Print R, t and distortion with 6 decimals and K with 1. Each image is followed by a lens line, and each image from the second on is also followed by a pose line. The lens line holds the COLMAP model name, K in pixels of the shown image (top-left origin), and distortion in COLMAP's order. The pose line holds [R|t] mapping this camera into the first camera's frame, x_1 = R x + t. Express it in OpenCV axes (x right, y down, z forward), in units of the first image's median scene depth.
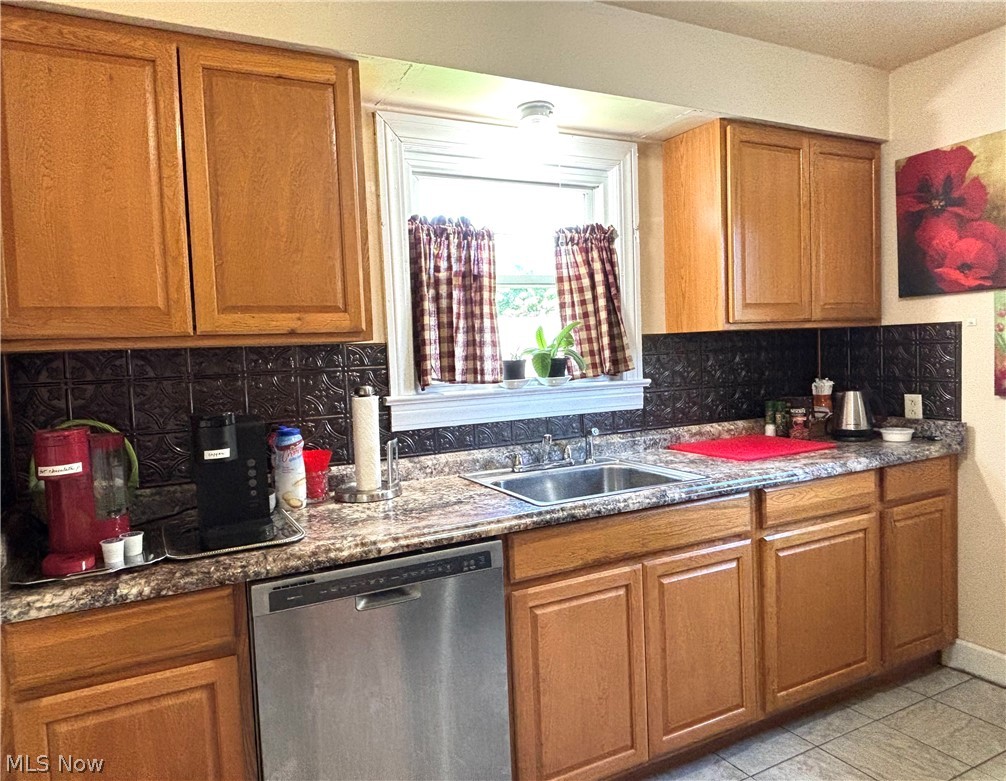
lens RADIAL K [[685.0, 0, 503.0], [0, 685.0, 390.5], [0, 0, 1]] dist [0.005858, 0.000569]
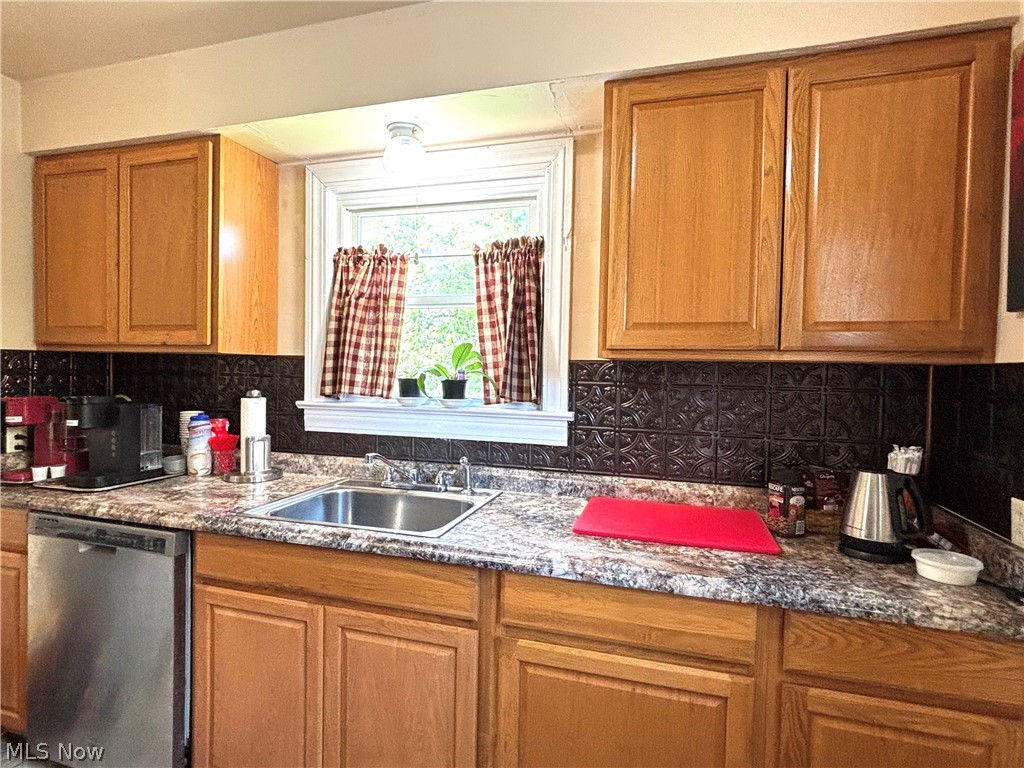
lens RADIAL K [[562.0, 0, 512.0], [0, 562.0, 384.0], [0, 0, 1]] dist [0.018824, -0.031848]
pose [[0.710835, 0.072458, -0.699617, 0.709101], [-0.089714, 0.995895, 0.011991, -0.059256], [0.697614, 0.054242, 0.714418, 0.498053]]
